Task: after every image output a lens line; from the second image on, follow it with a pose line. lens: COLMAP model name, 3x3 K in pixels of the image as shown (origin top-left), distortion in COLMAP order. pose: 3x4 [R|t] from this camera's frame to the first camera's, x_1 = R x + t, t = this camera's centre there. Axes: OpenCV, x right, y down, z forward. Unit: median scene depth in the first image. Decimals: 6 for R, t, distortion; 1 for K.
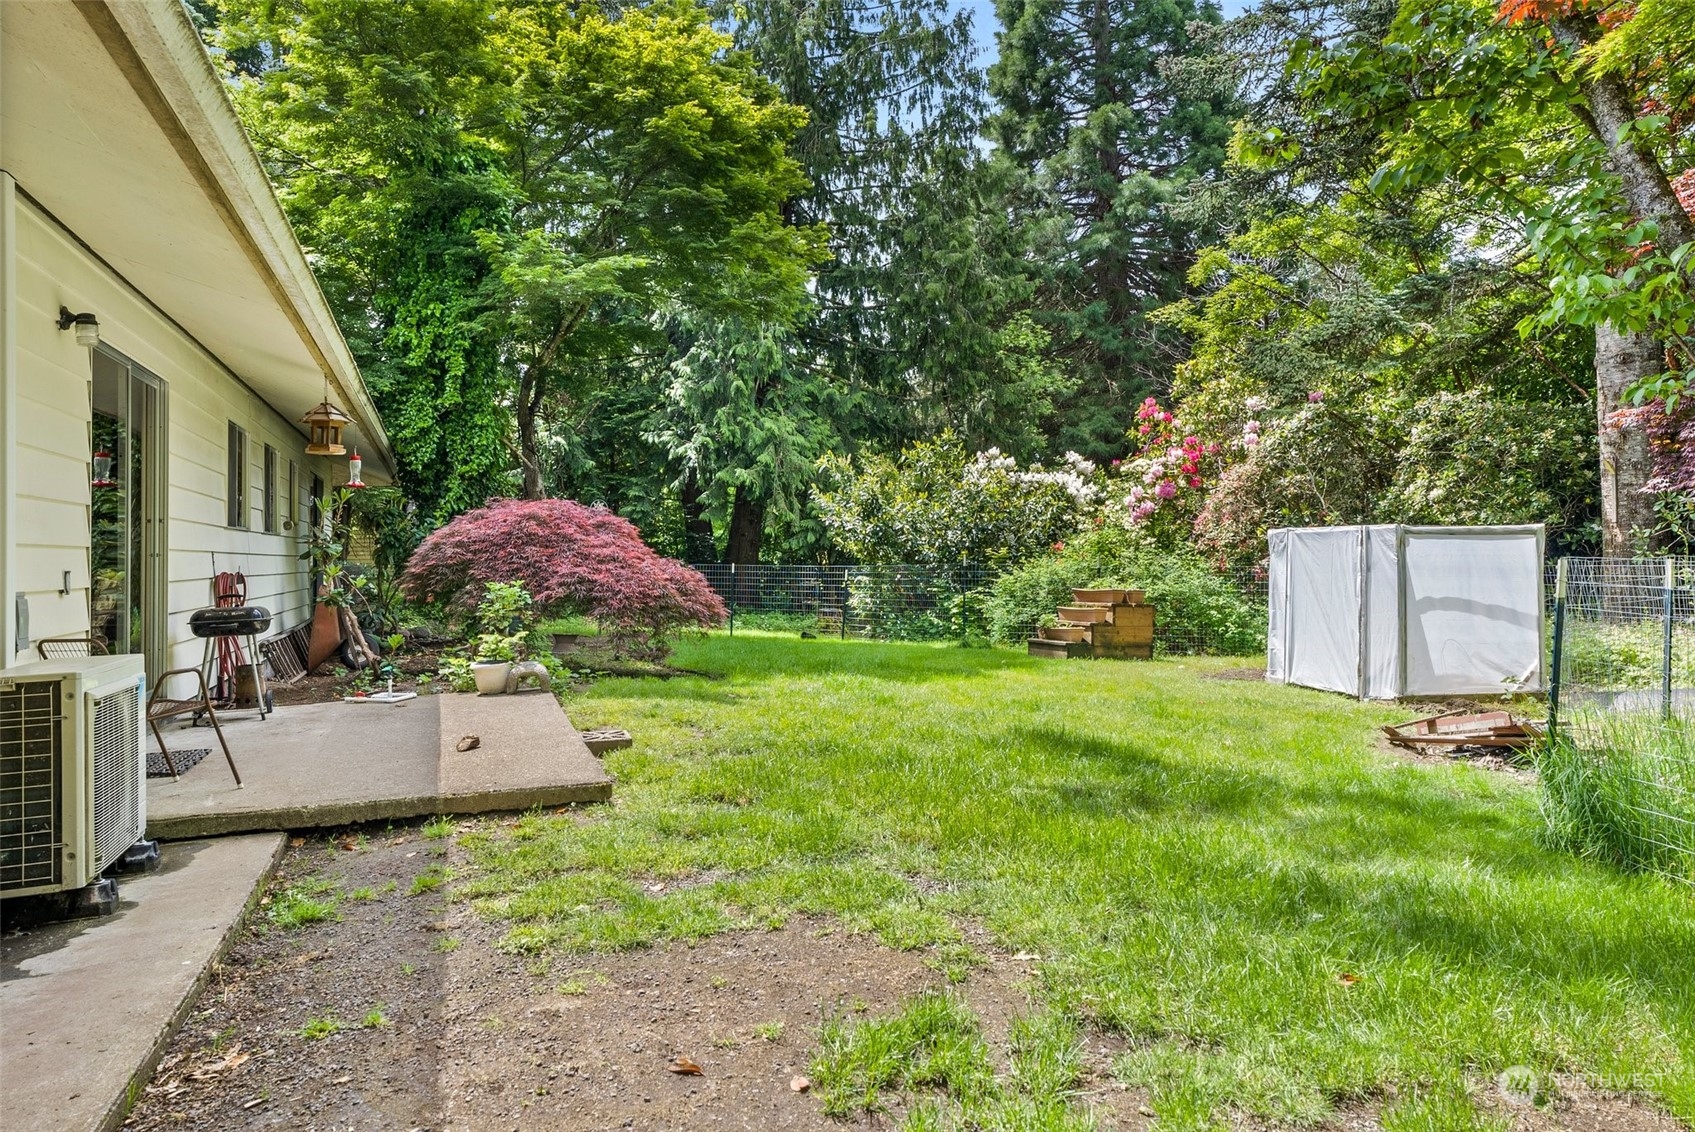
lens RADIAL K [[1198.7, 0, 847.6], [0, 1198.7, 500.1], [0, 0, 1]] dist [0.001271, 0.002116]
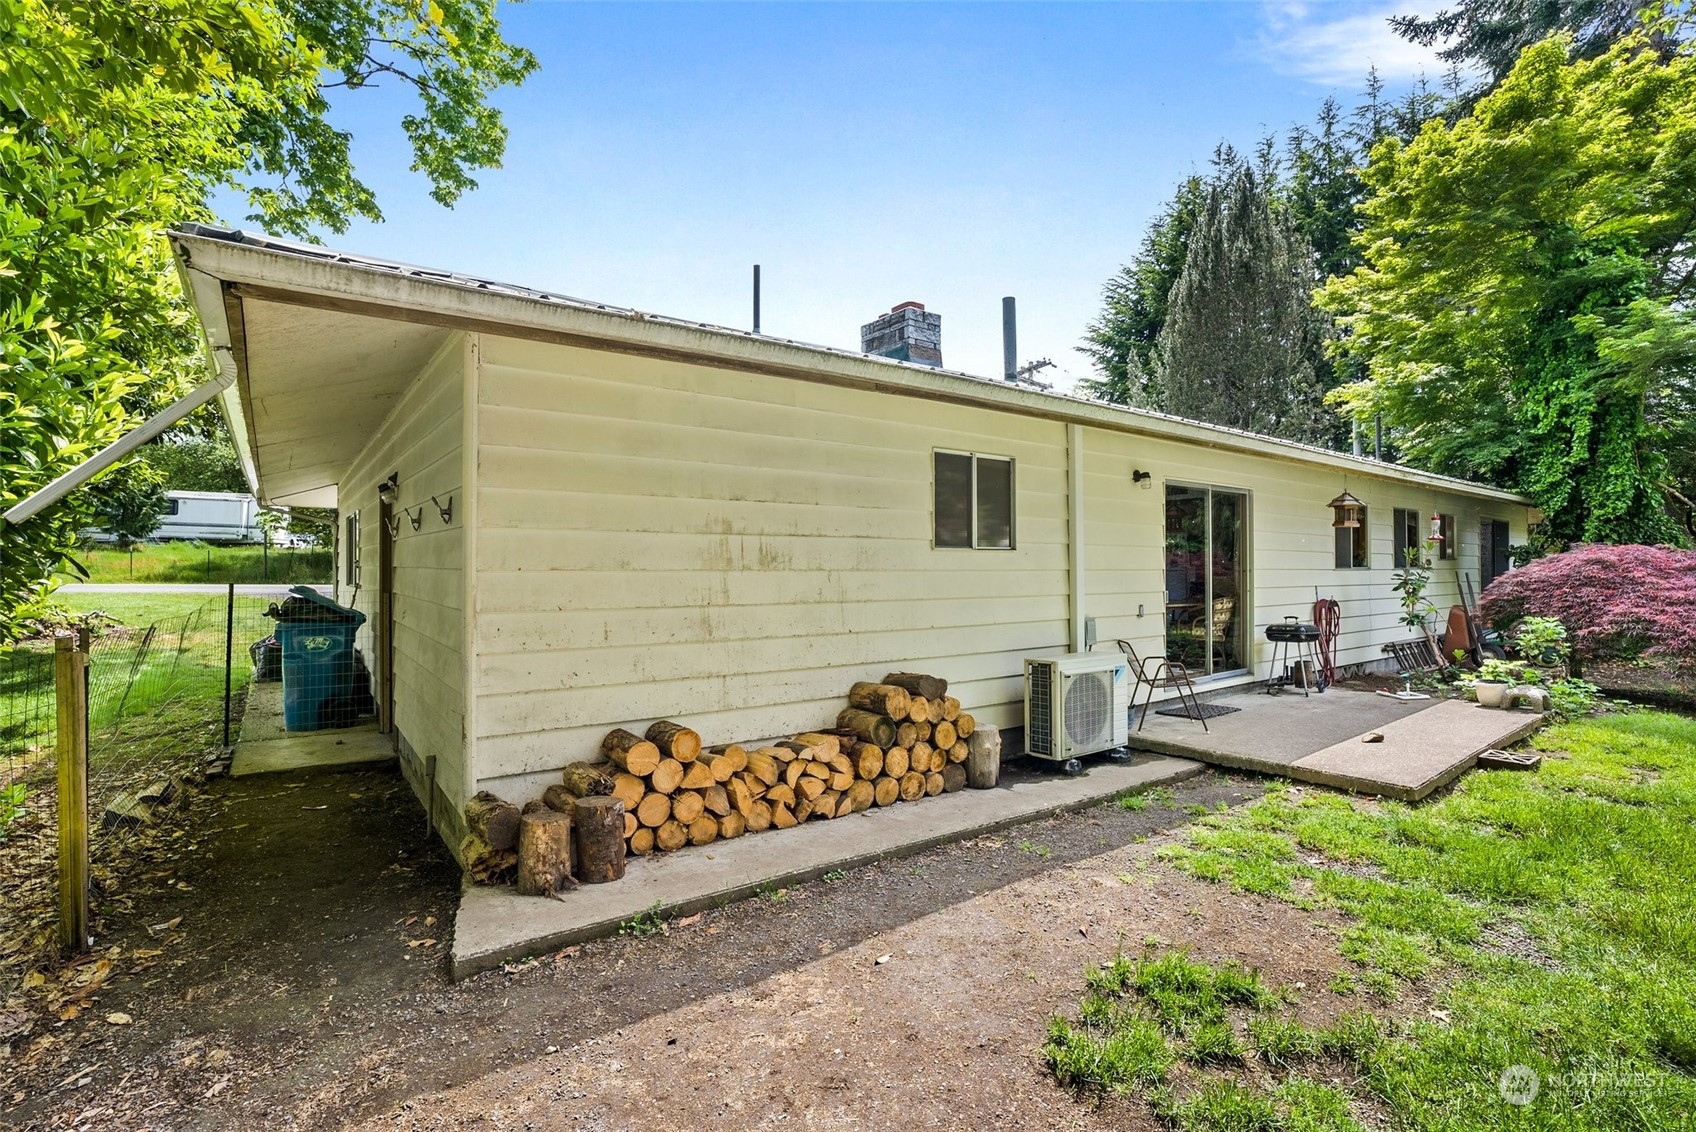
lens RADIAL K [[785.9, 0, 847.5], [0, 785.9, 559.2], [0, 0, 1]] dist [-0.058807, 0.022887]
pose [[0.308281, 0.007866, -0.951263, 0.216655], [0.037956, 0.999068, 0.020562, -0.031545], [0.950538, -0.042445, 0.307695, 0.080680]]
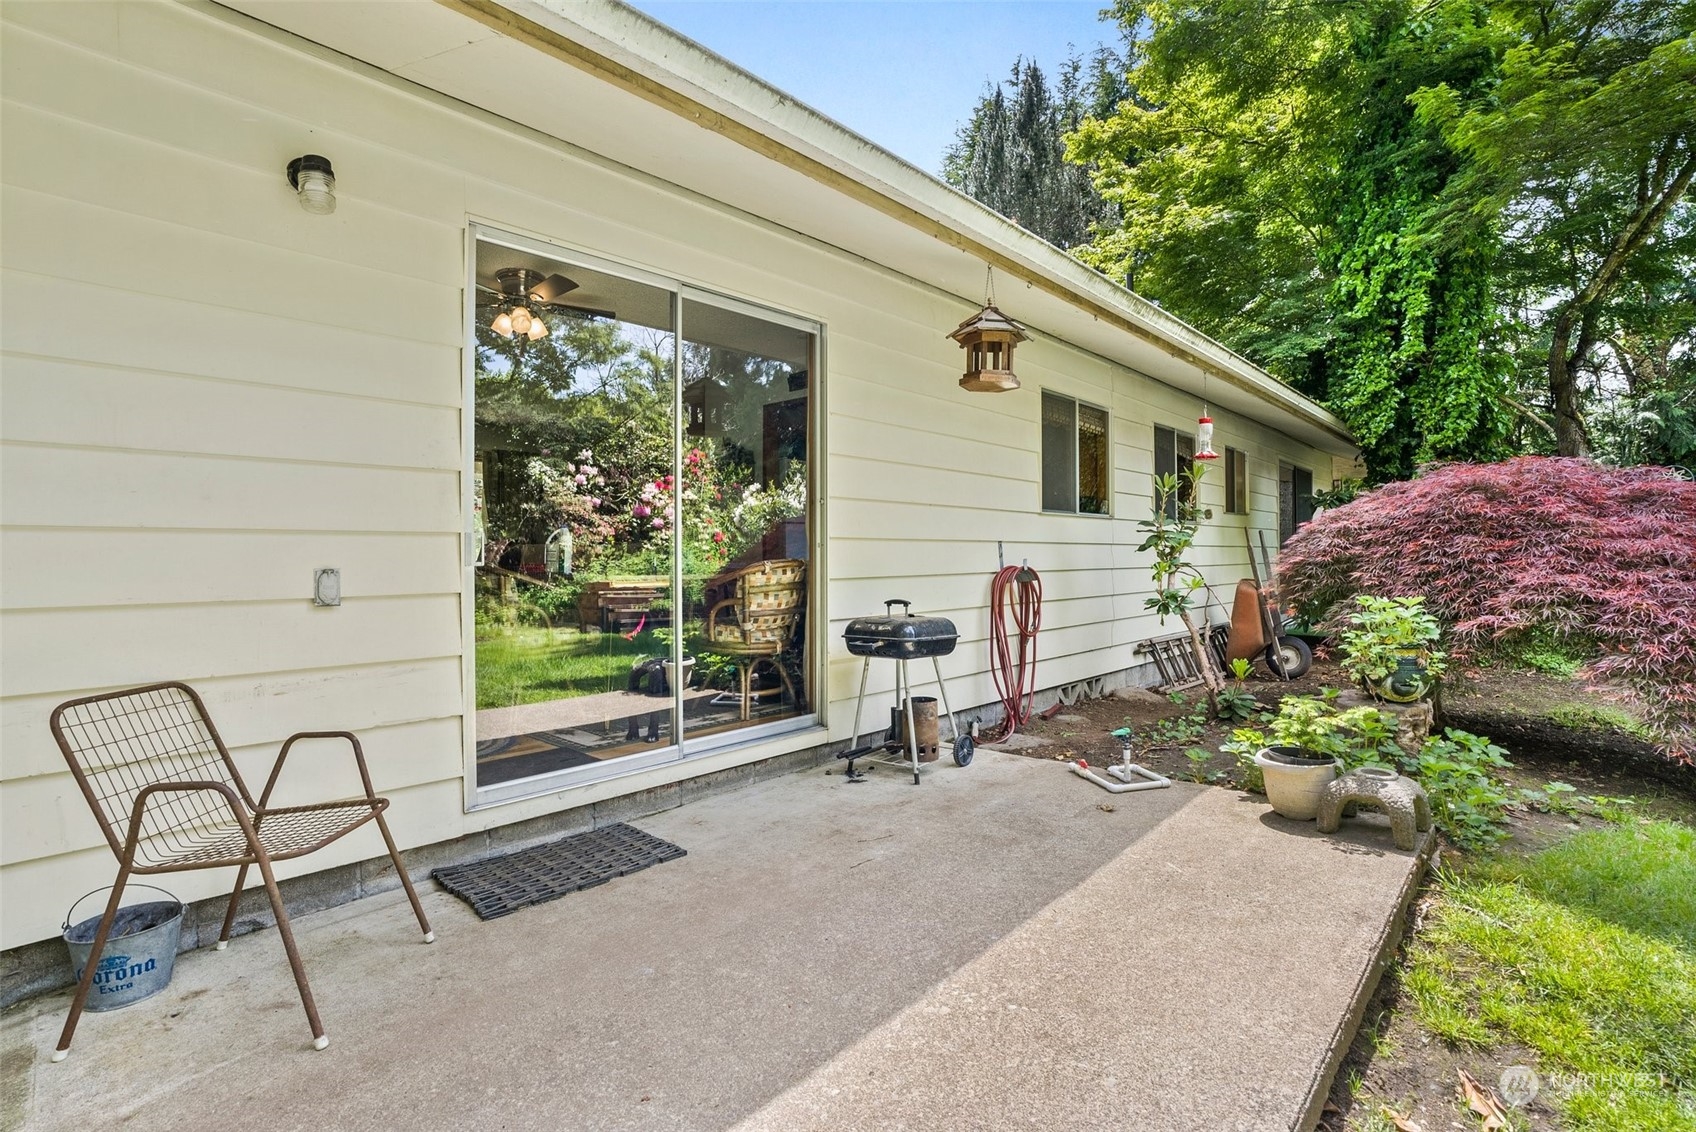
lens RADIAL K [[792.0, 0, 848.7], [0, 792.0, 549.6], [0, 0, 1]] dist [-0.067263, 0.028540]
pose [[0.478266, 0.016005, -0.878069, -0.077586], [0.032800, 0.998811, 0.036071, 0.021714], [0.877603, -0.046052, 0.477172, 0.547712]]
